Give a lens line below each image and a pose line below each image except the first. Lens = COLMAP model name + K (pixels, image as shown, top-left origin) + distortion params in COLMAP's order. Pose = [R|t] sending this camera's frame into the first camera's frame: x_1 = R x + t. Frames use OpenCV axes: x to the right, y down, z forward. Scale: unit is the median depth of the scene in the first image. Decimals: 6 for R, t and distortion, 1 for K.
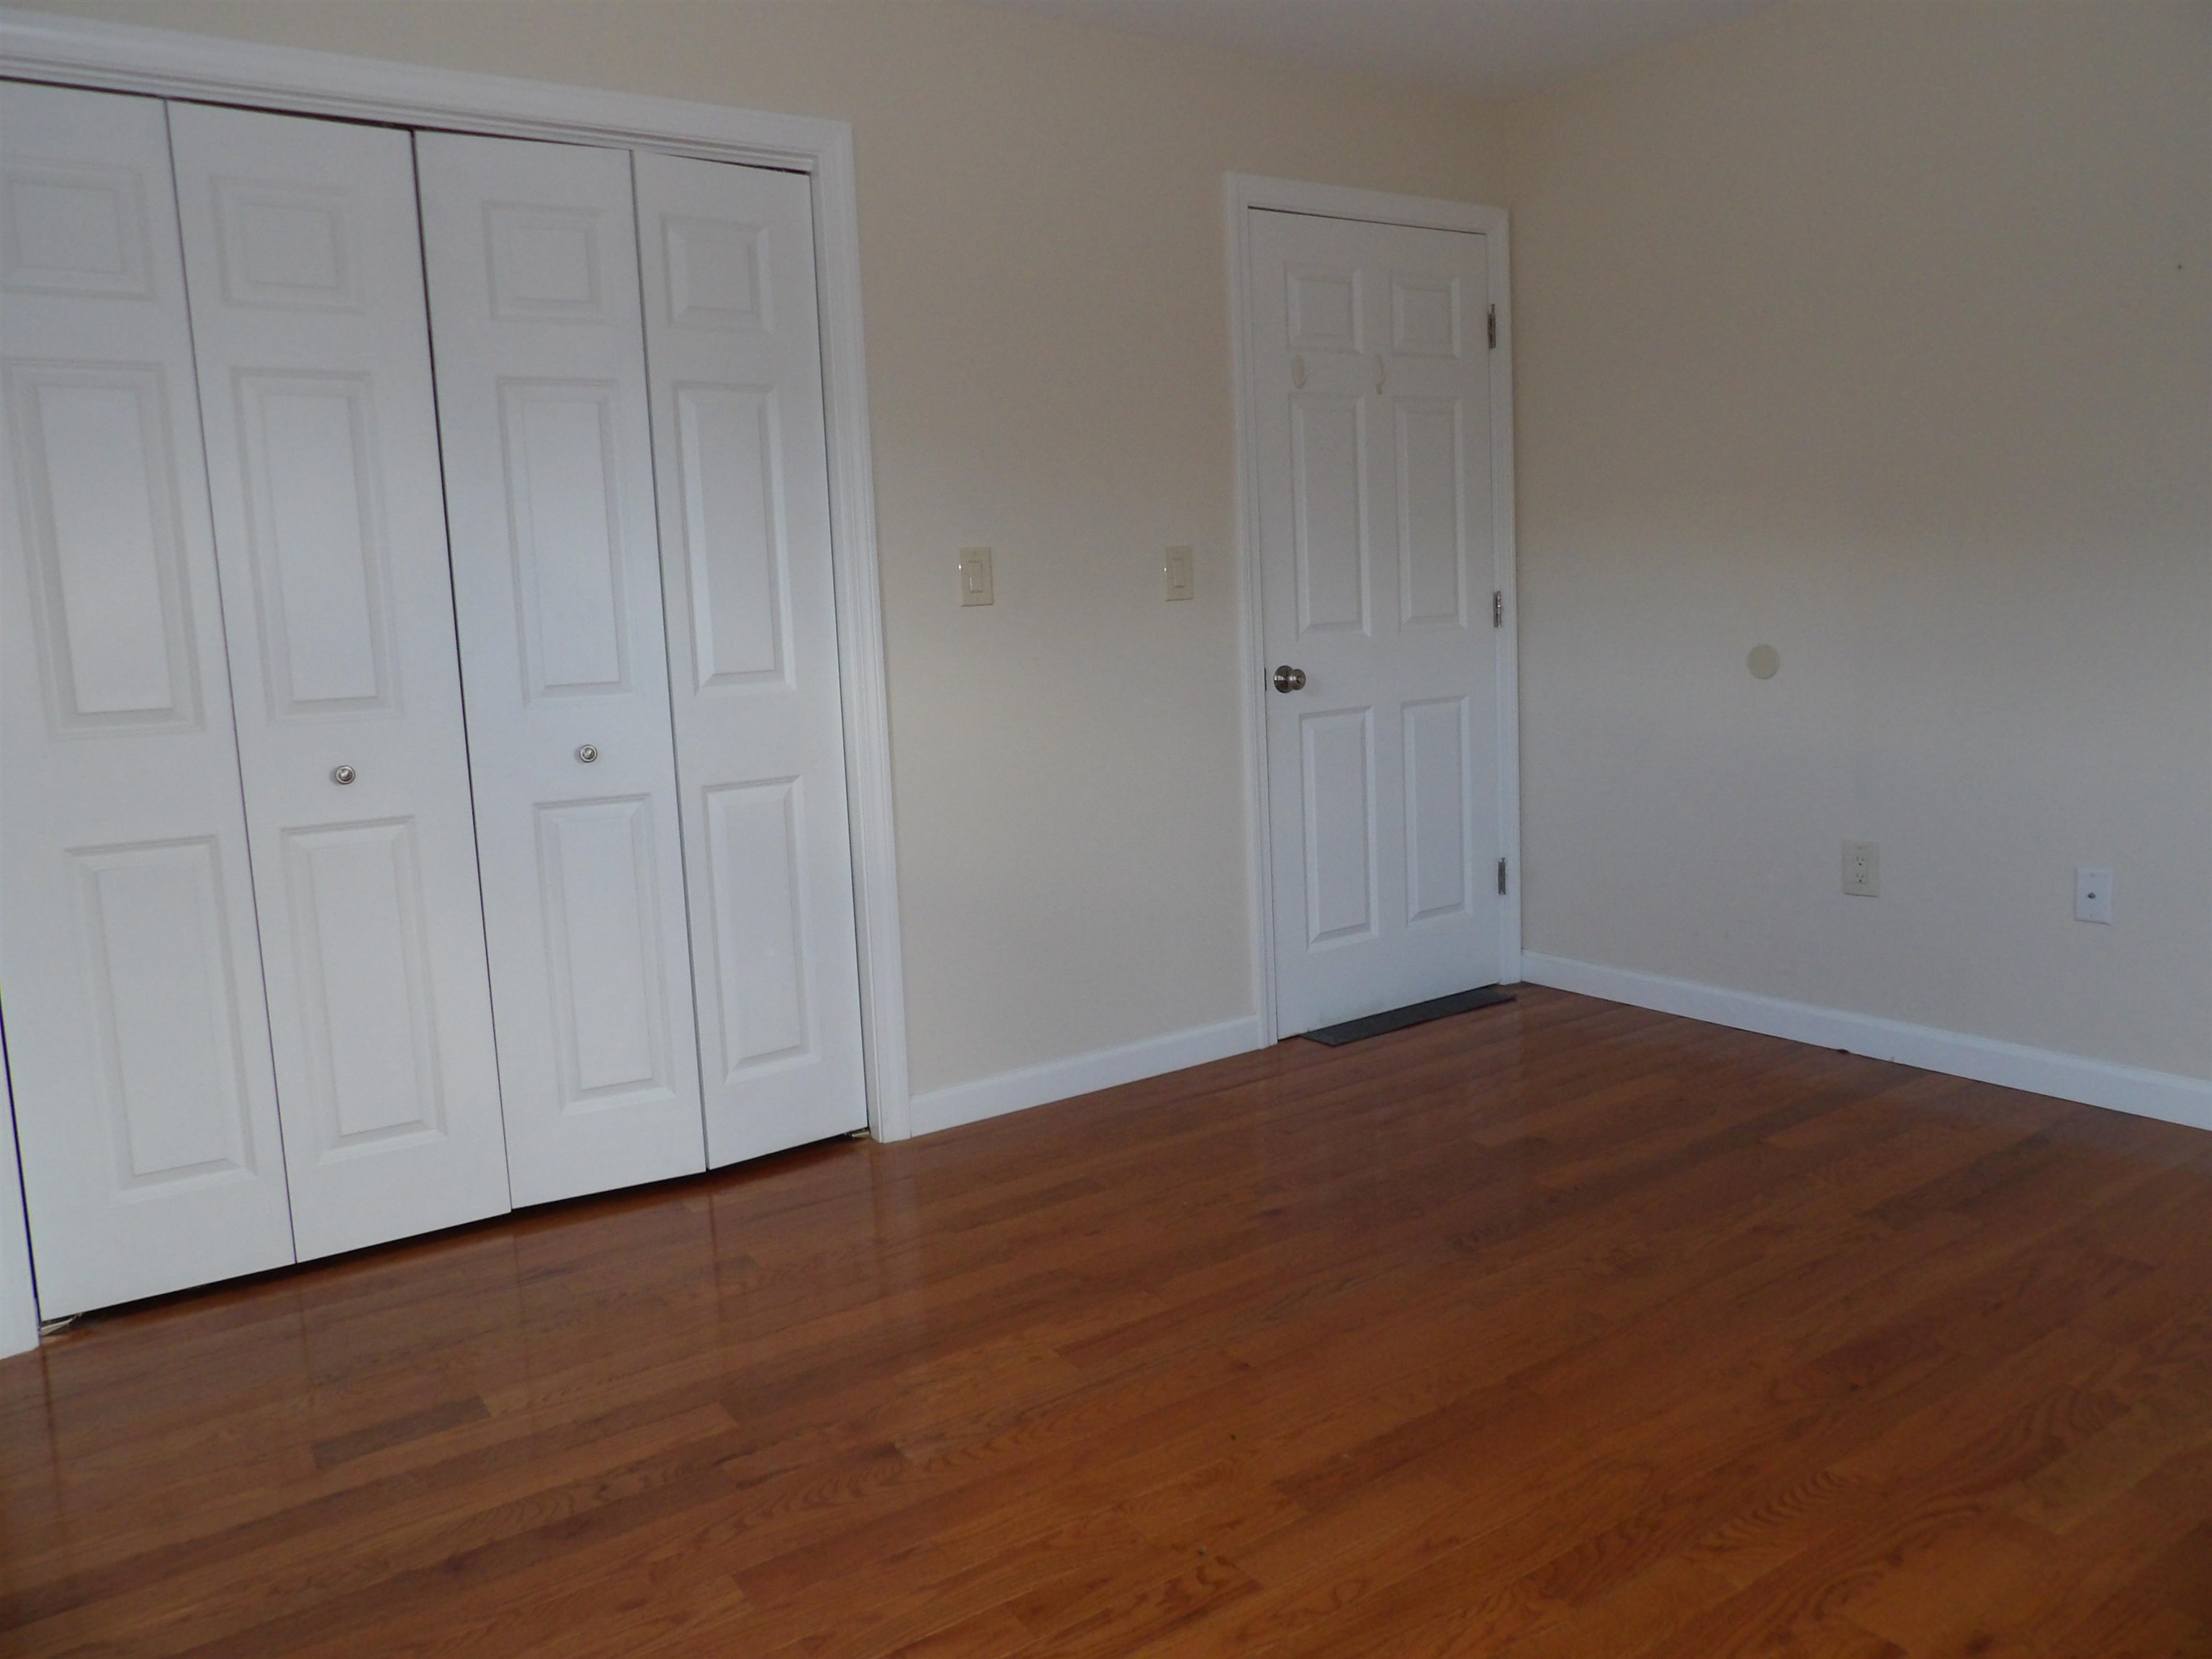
lens RADIAL K [[1543.9, 0, 1106.2], [0, 1543.9, 824.6], [0, 0, 1]] dist [-0.023754, 0.002085]
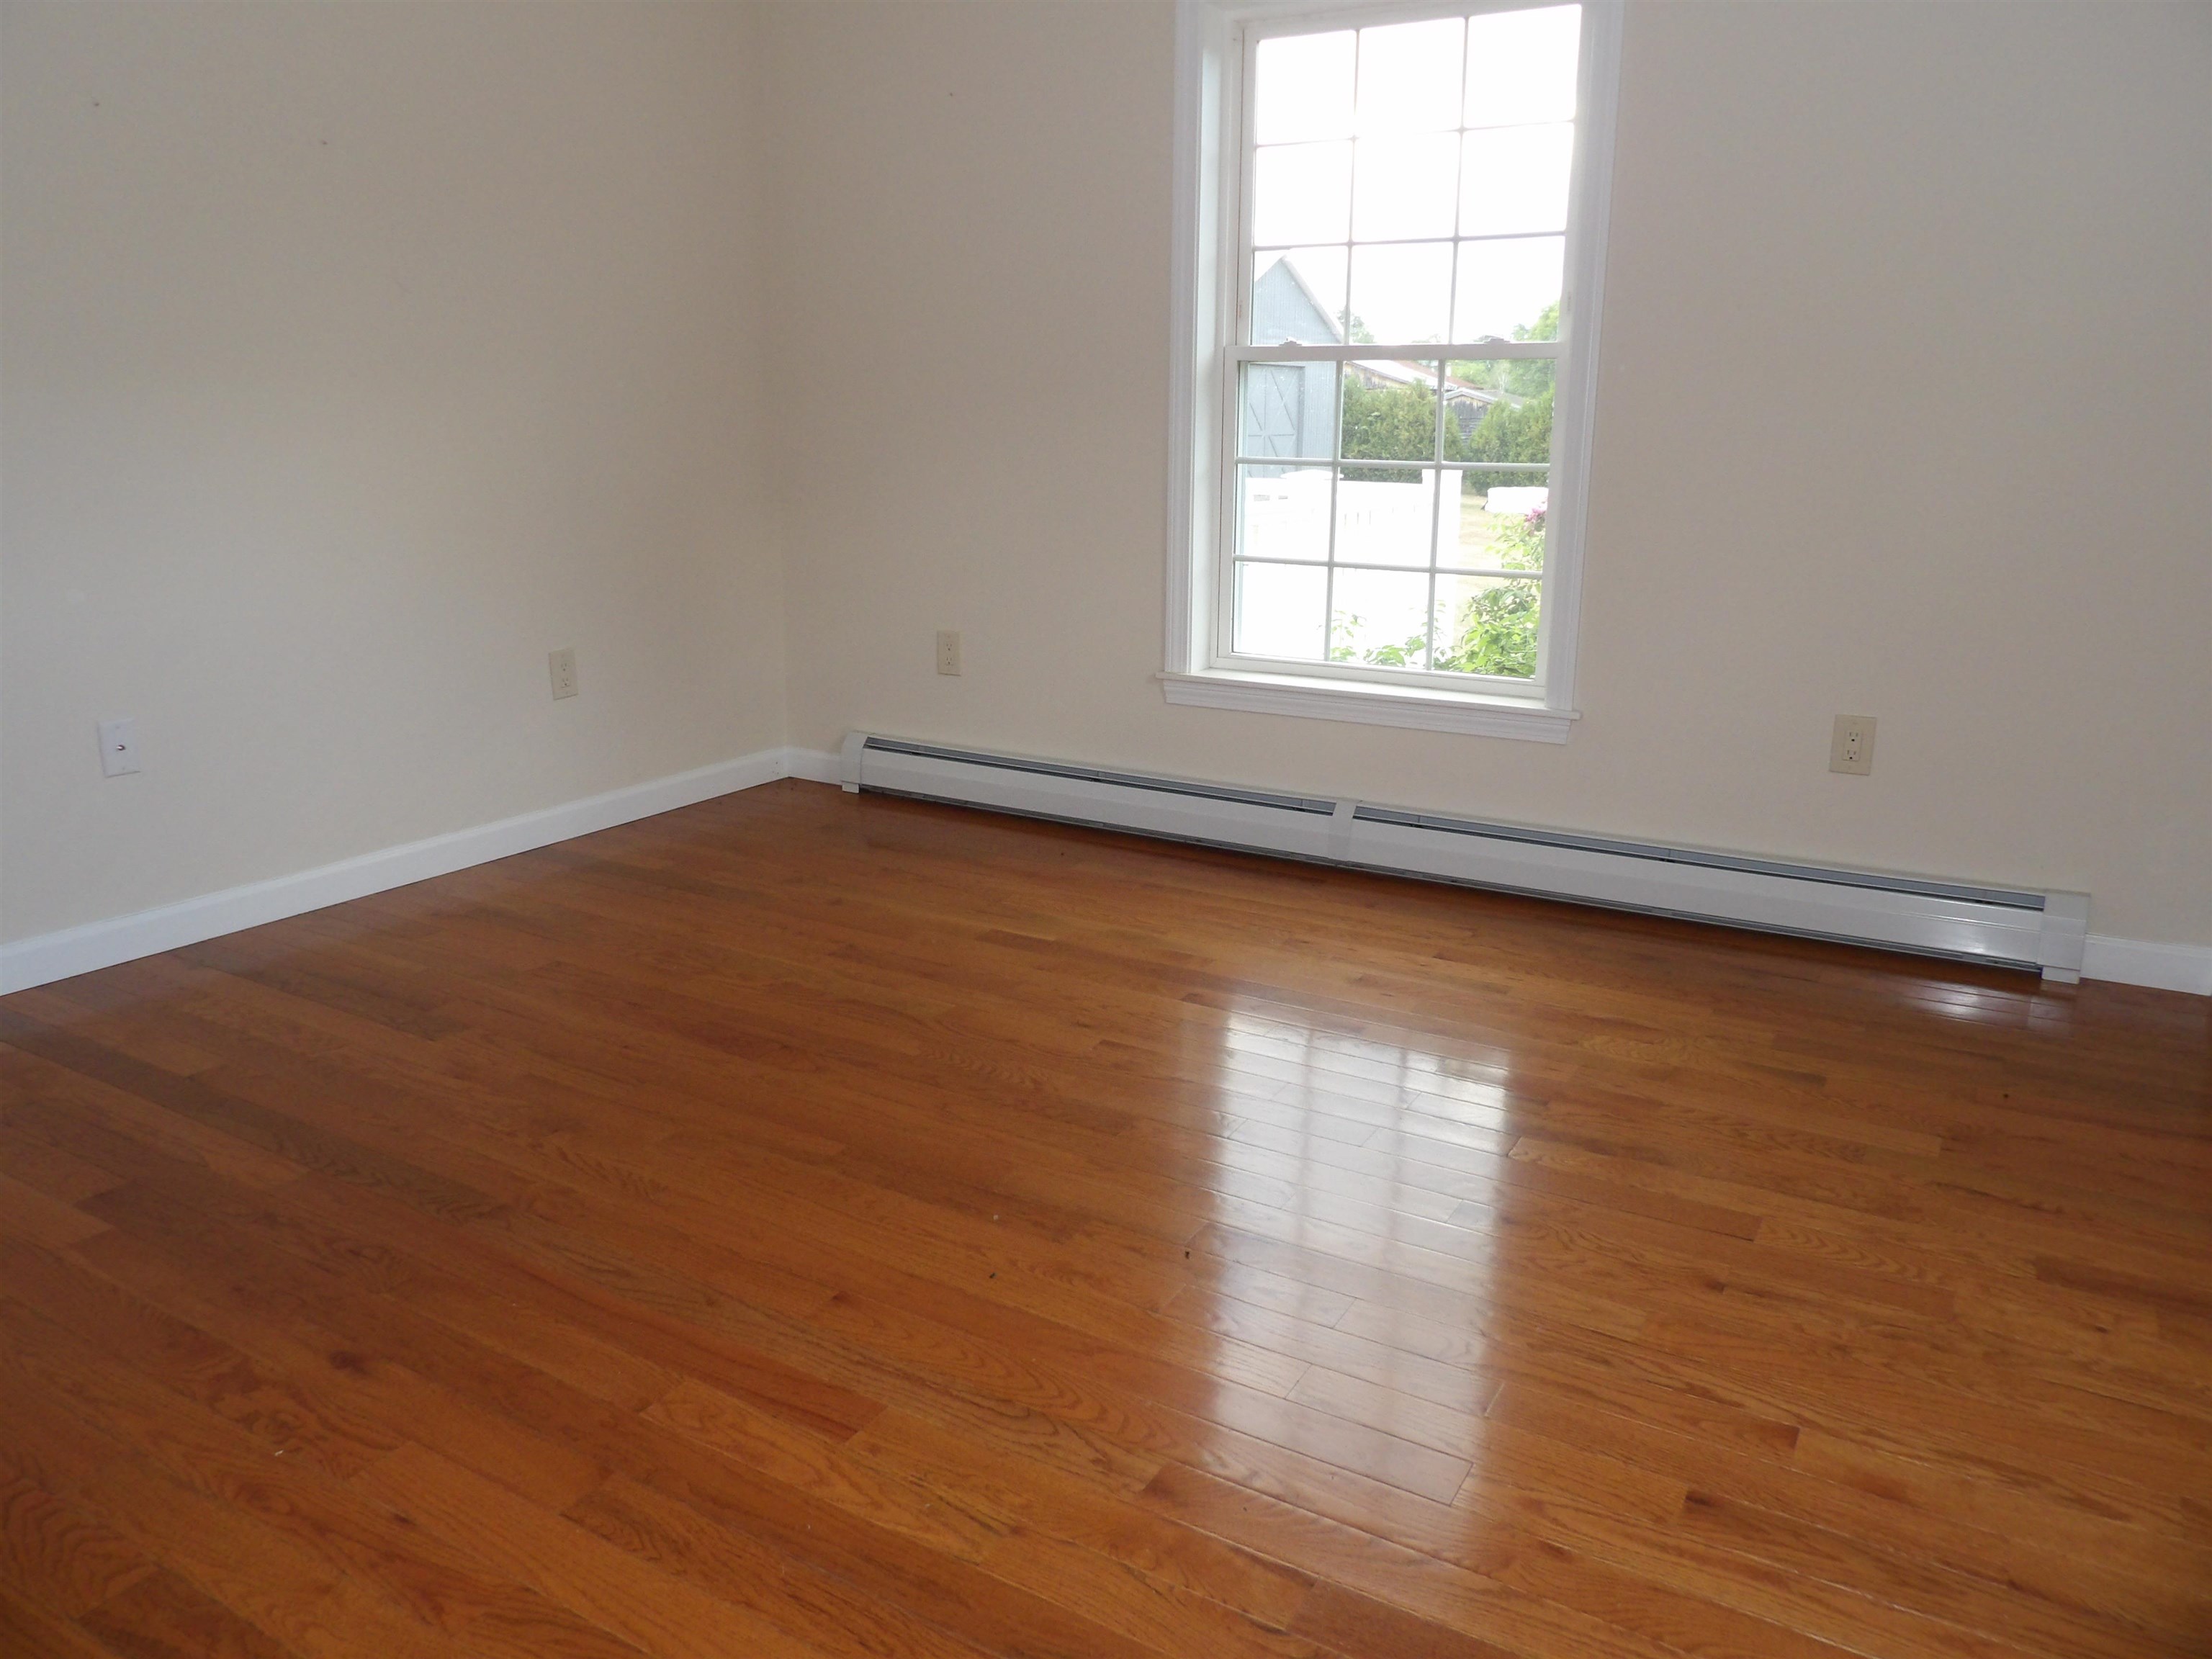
lens RADIAL K [[1583.7, 0, 1066.5], [0, 1583.7, 800.4], [0, 0, 1]] dist [-0.017616, 0.002885]
pose [[-0.422665, -0.165970, 0.890959, -0.552739], [0.134762, 0.960650, 0.242882, -0.090036], [-0.896211, 0.222725, -0.383666, 0.903277]]
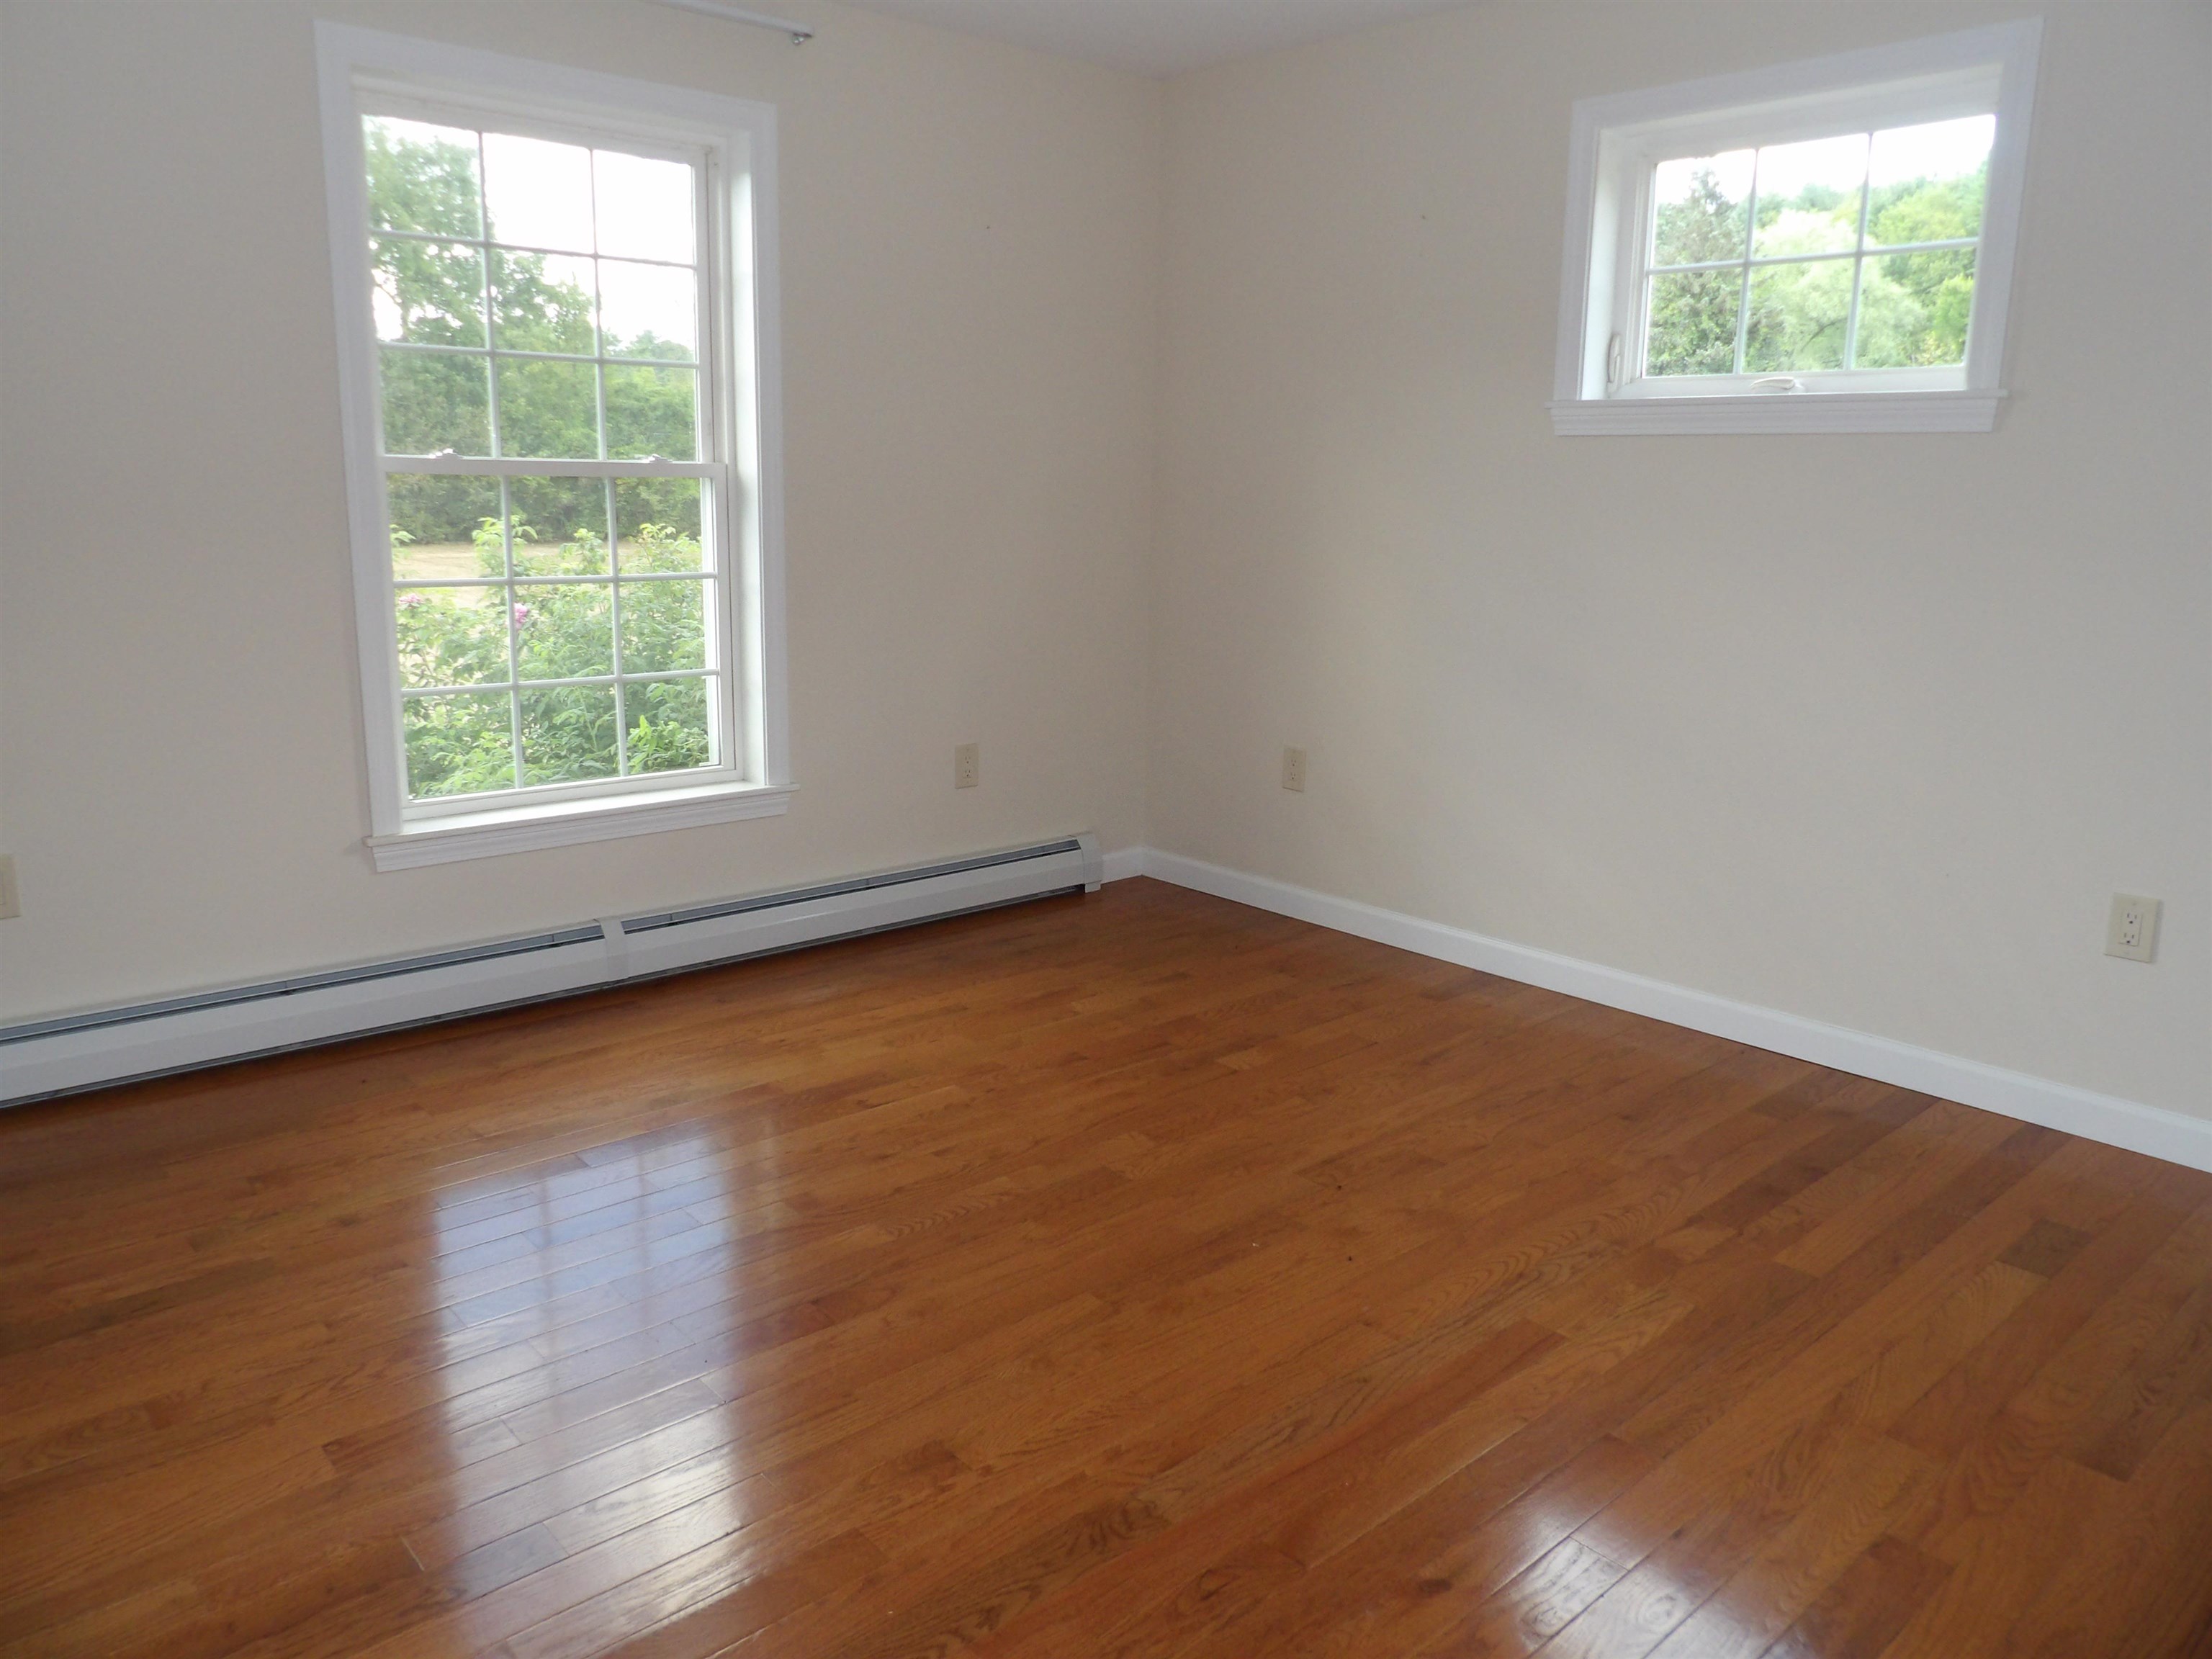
lens RADIAL K [[1604.2, 0, 1098.0], [0, 1604.2, 824.0], [0, 0, 1]] dist [-0.007885, -0.001084]
pose [[-0.989244, 0.061871, -0.132548, 0.301910], [0.012879, 0.939464, 0.342406, -0.255691], [0.145709, 0.337015, -0.930156, 1.441002]]
